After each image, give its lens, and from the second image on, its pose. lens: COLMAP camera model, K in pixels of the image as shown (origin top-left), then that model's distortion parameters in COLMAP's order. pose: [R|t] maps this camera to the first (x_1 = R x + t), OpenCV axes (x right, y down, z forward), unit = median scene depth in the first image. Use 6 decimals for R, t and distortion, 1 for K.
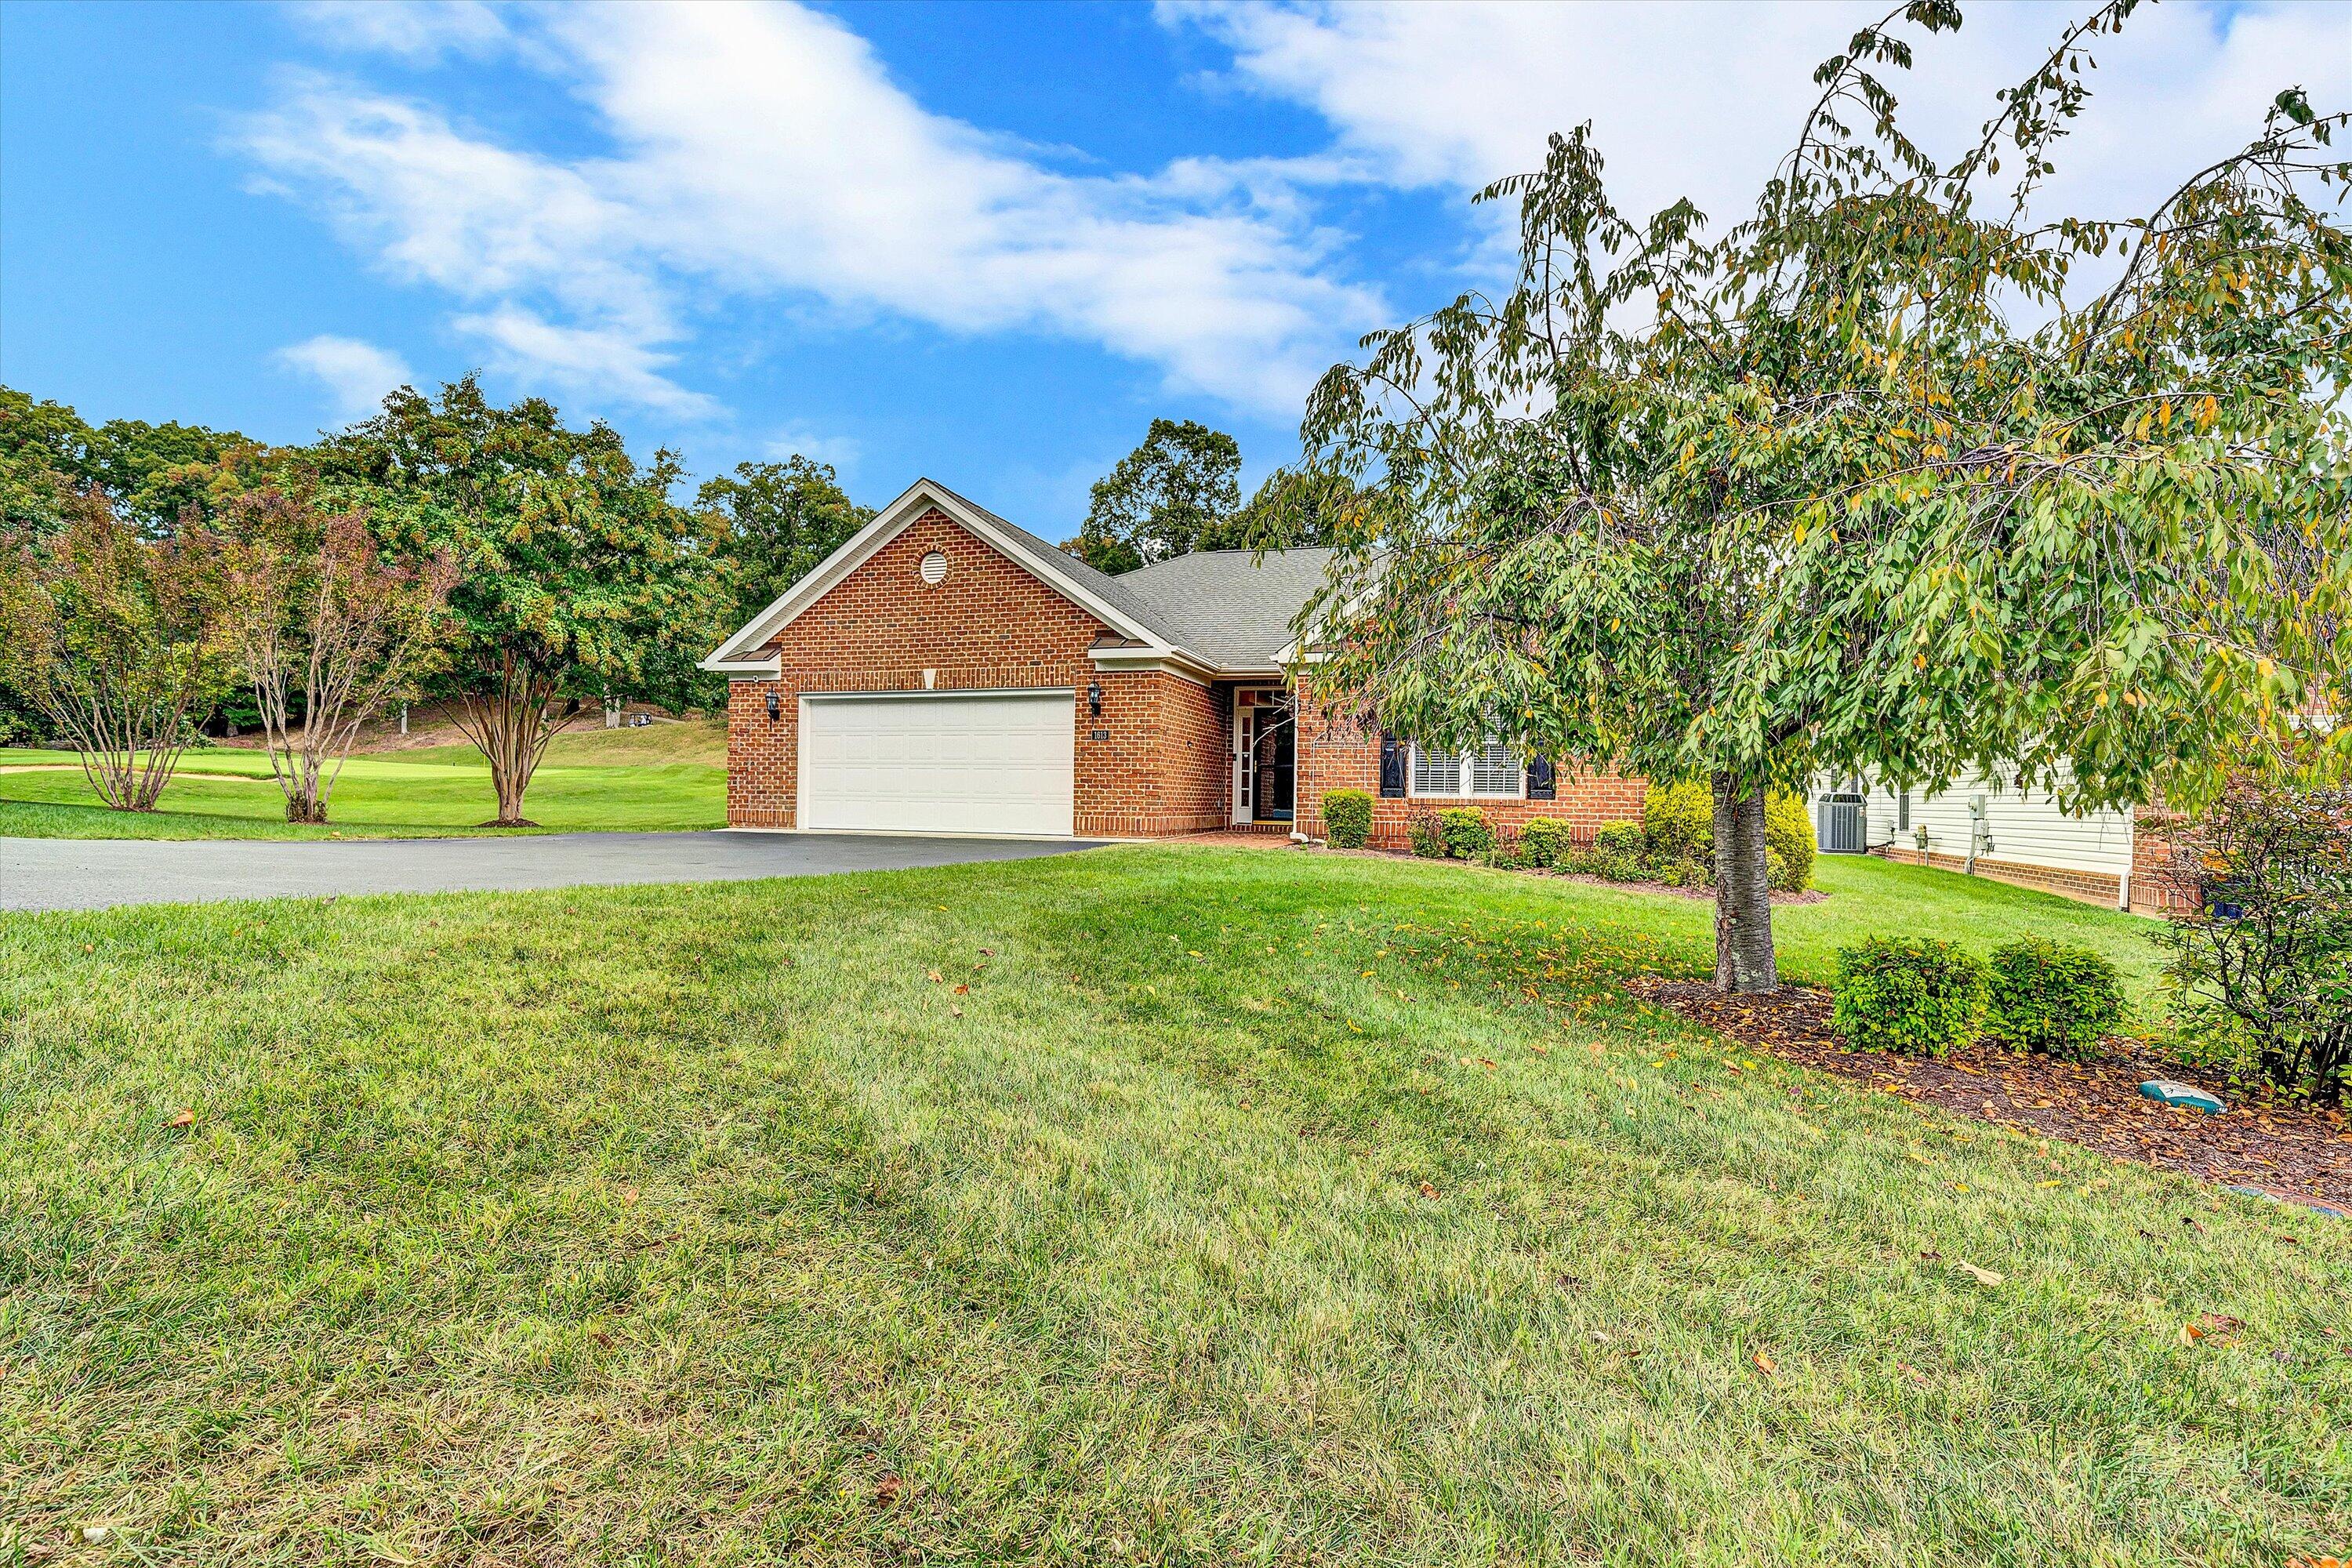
lens RADIAL K [[980.3, 0, 1134.1], [0, 980.3, 795.6], [0, 0, 1]] dist [0.001408, -0.000024]
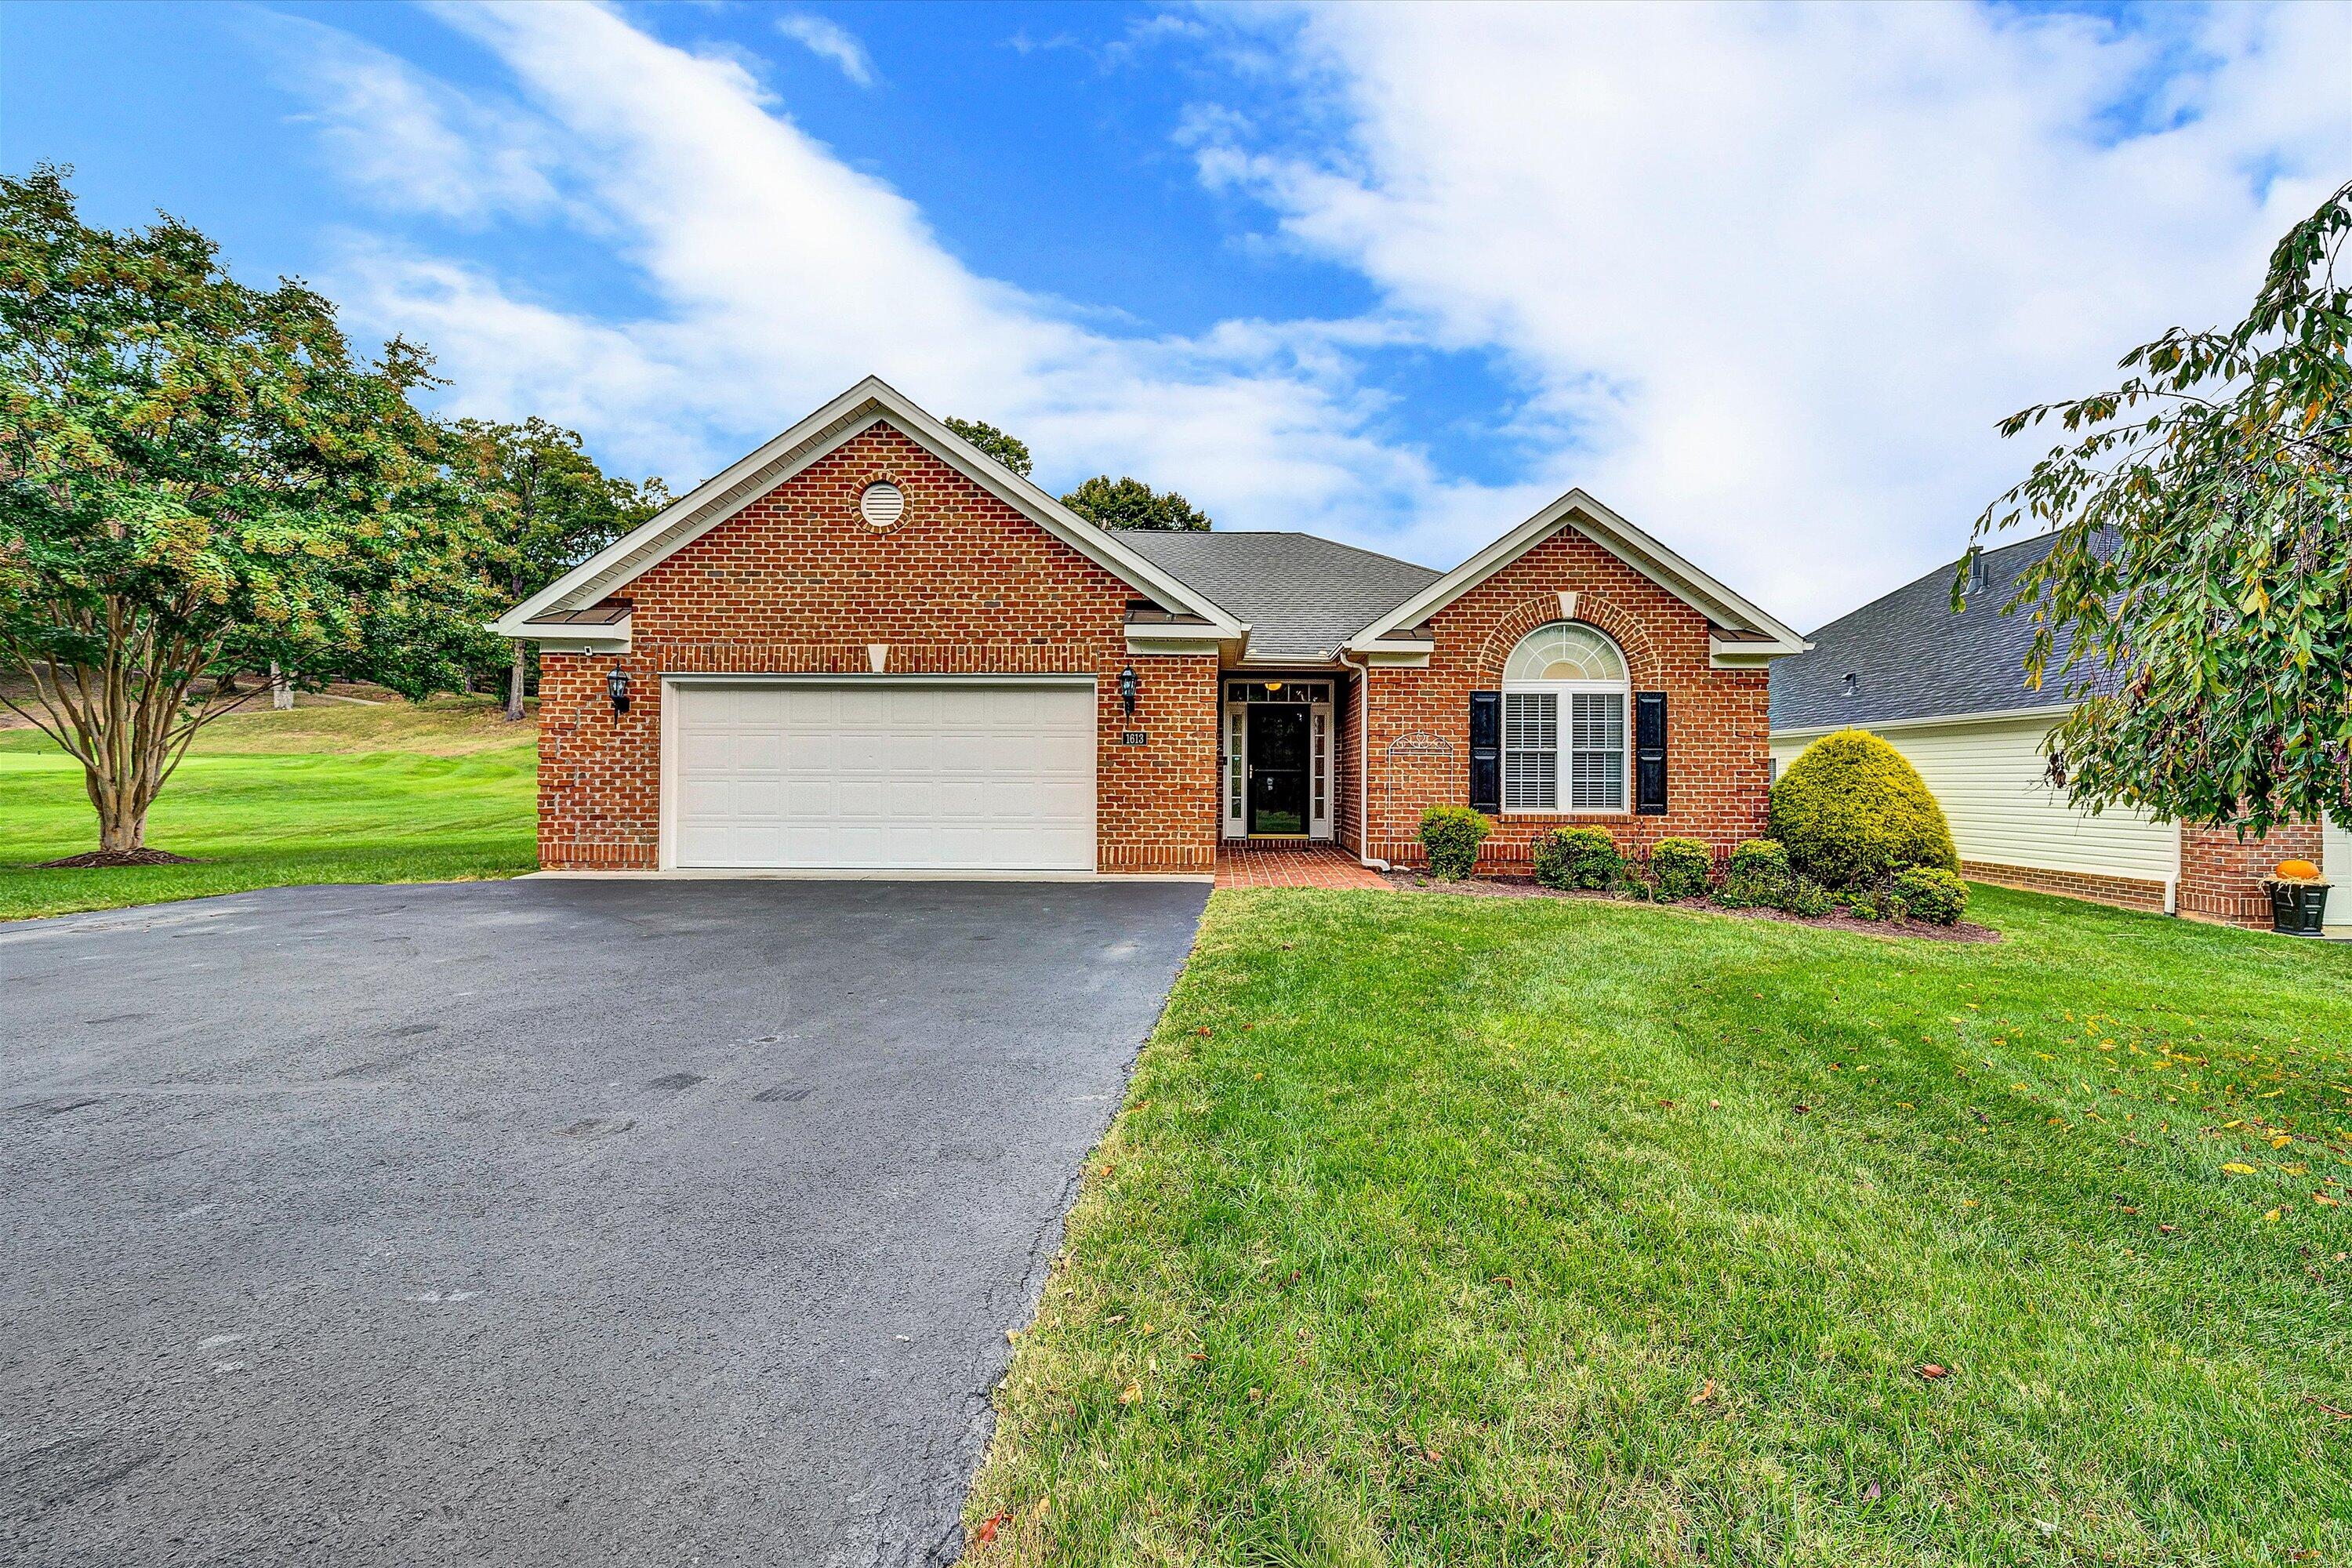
lens RADIAL K [[887.4, 0, 1184.4], [0, 887.4, 762.4], [0, 0, 1]] dist [-0.006753, 0.000396]
pose [[0.952687, -0.005083, 0.303910, -0.169463], [0.010178, 0.999833, -0.015181, -0.026699], [-0.303782, 0.017556, 0.952580, 0.277038]]
